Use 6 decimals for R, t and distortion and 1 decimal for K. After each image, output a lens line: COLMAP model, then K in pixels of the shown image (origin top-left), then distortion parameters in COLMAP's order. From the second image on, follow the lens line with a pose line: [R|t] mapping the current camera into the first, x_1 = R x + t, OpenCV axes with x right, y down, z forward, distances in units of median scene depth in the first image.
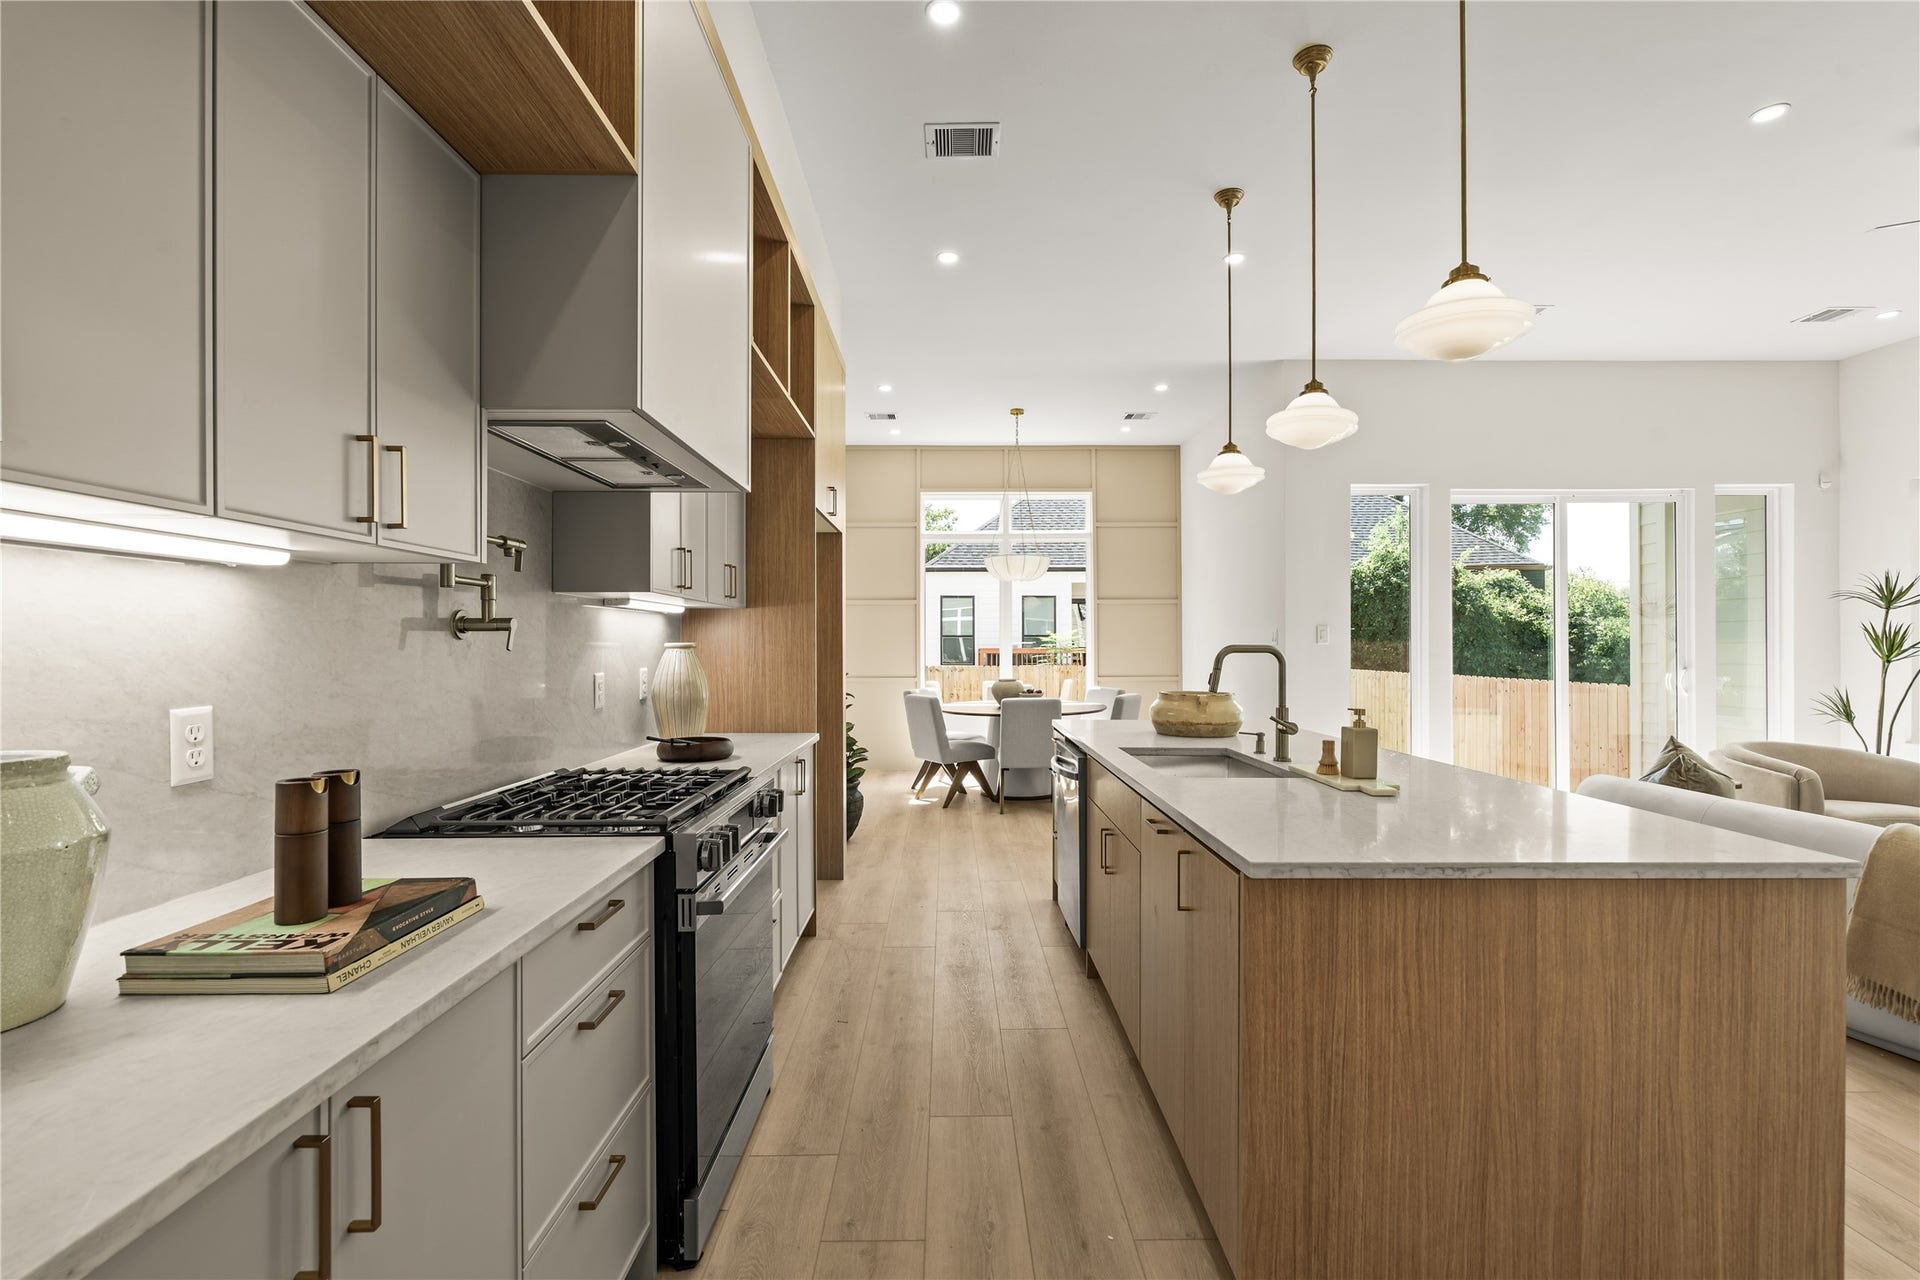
lens RADIAL K [[860.4, 0, 962.8], [0, 860.4, 643.0], [0, 0, 1]] dist [-0.005338, 0.001072]
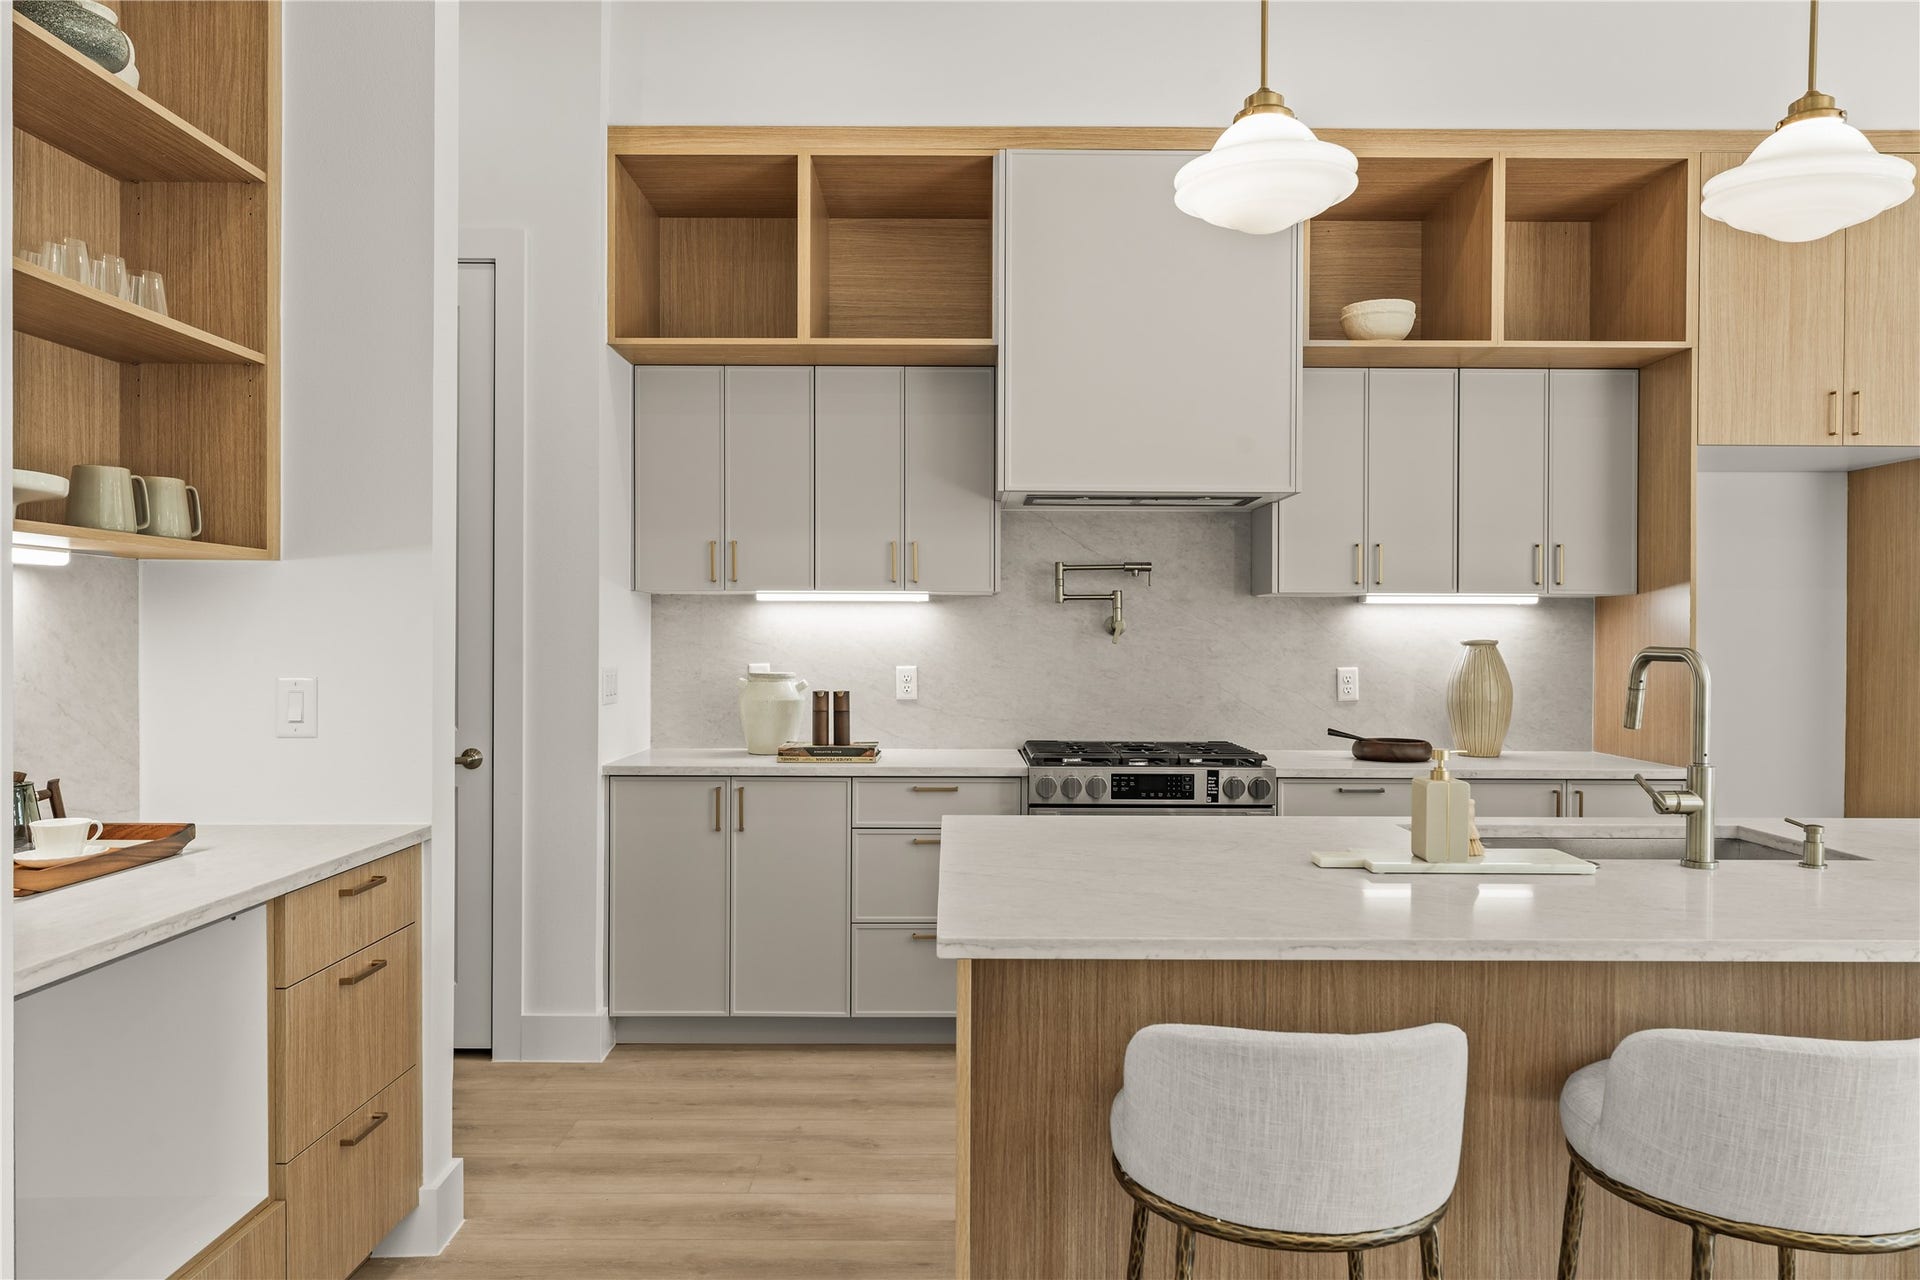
lens RADIAL K [[1276.7, 0, 960.0], [0, 1276.7, 640.0], [0, 0, 1]] dist [-0.000471, 0.001363]
pose [[-0.005958, 0.006074, -0.999964, 0.474441], [-0.003367, 0.999976, 0.006094, -0.002787], [0.999977, 0.003403, -0.005937, 0.223086]]
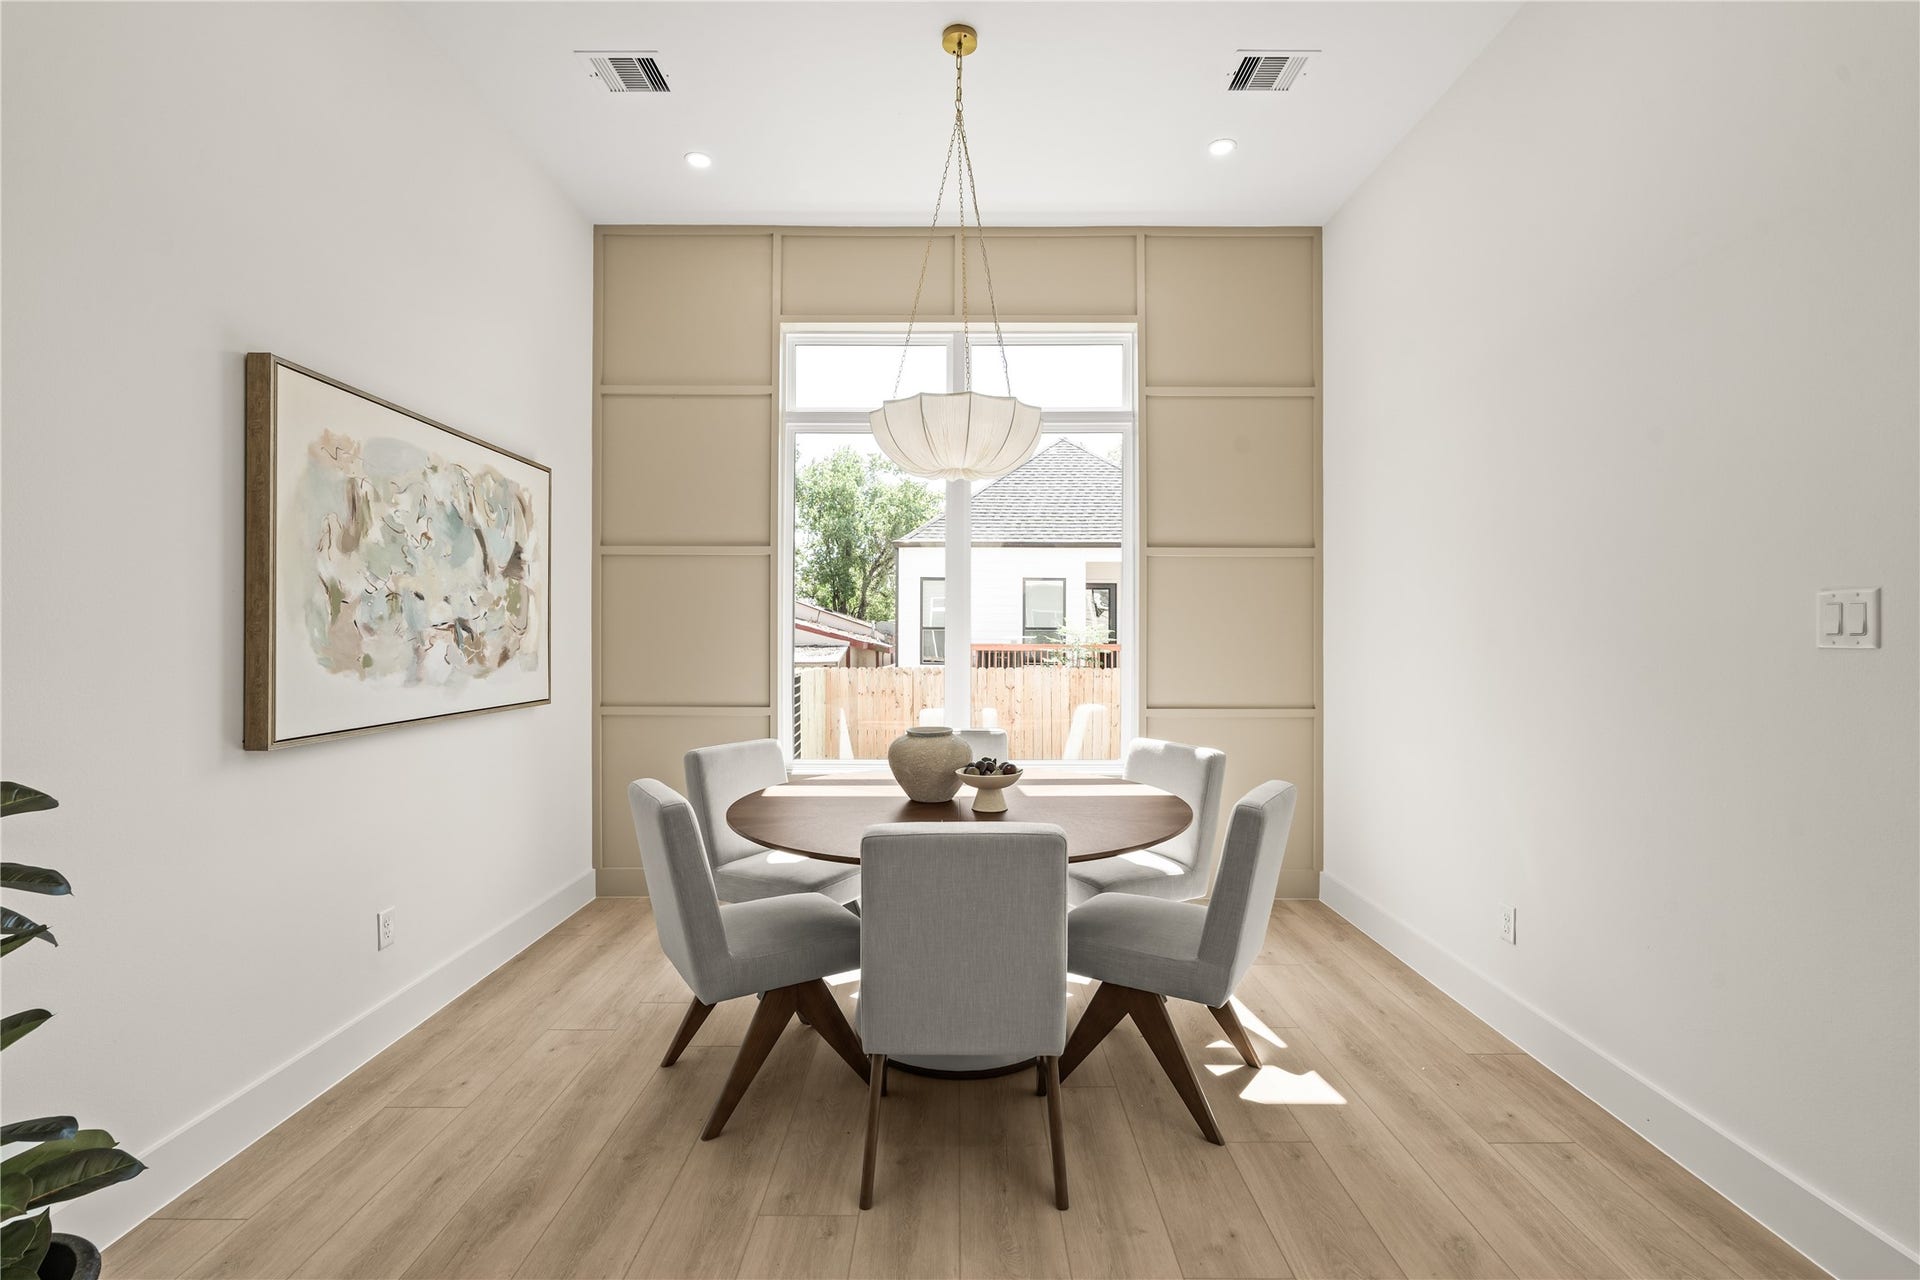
lens RADIAL K [[860.4, 0, 962.8], [0, 860.4, 643.0], [0, 0, 1]] dist [-0.005338, 0.001072]
pose [[0.999911, 0.005469, -0.012178, 0.074811], [-0.005388, 0.999963, 0.006671, 0.000252], [0.012214, -0.006604, 0.999904, 0.653338]]
